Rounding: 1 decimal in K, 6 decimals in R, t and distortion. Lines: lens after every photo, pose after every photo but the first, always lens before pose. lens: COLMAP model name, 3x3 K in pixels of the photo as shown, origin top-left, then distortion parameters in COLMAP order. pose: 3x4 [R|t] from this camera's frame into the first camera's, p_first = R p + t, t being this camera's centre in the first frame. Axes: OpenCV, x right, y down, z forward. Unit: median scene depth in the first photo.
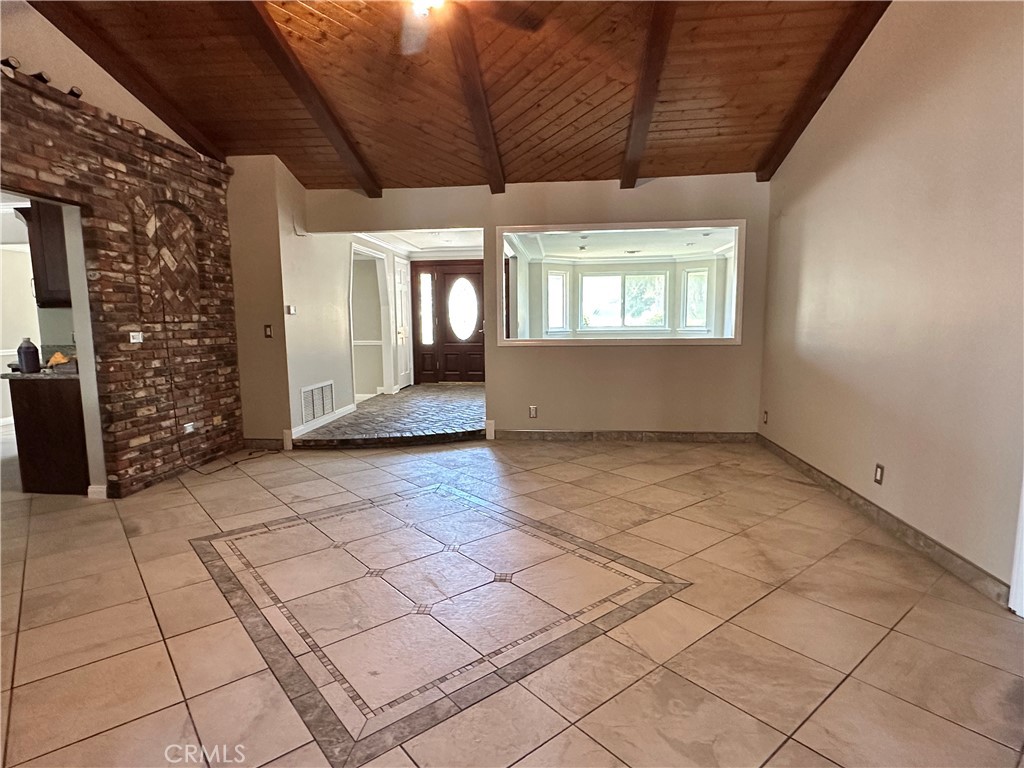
lens RADIAL K [[555.5, 0, 512.0], [0, 555.5, 384.0], [0, 0, 1]] dist [-0.027827, 0.000253]
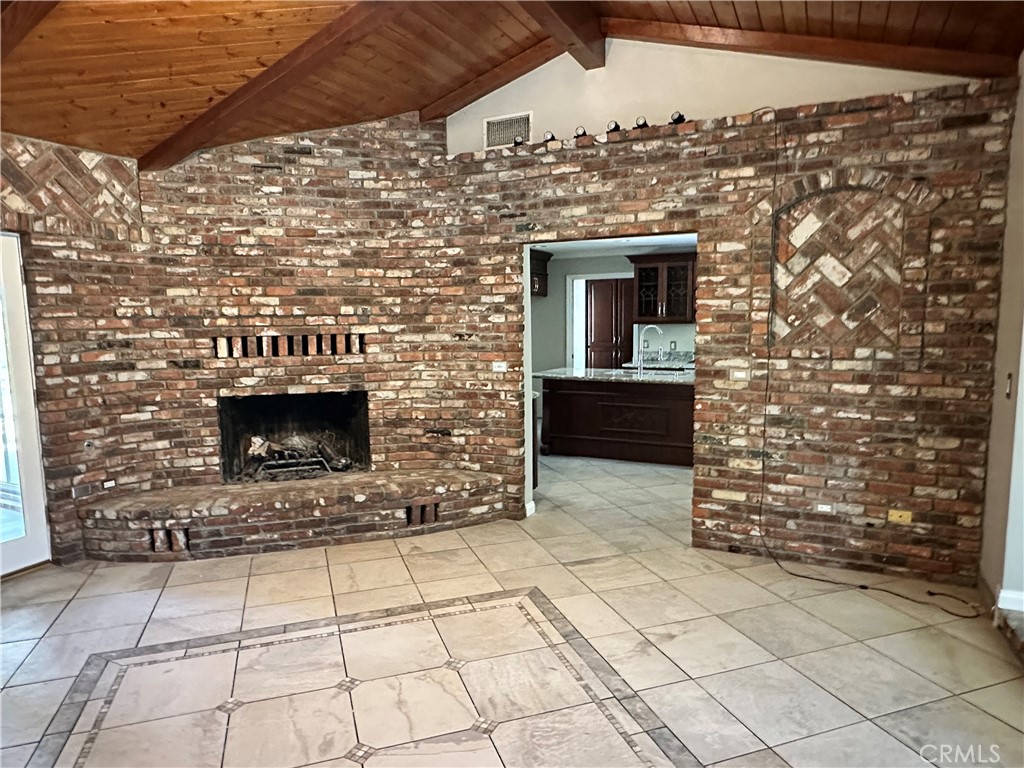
lens RADIAL K [[642.6, 0, 512.0], [0, 642.6, 384.0], [0, 0, 1]] dist [-0.006090, 0.001664]
pose [[-0.359252, 0.108843, -0.926872, 0.343982], [-0.094899, 0.983767, 0.152307, -0.184963], [0.928403, 0.142676, -0.343091, 1.004090]]
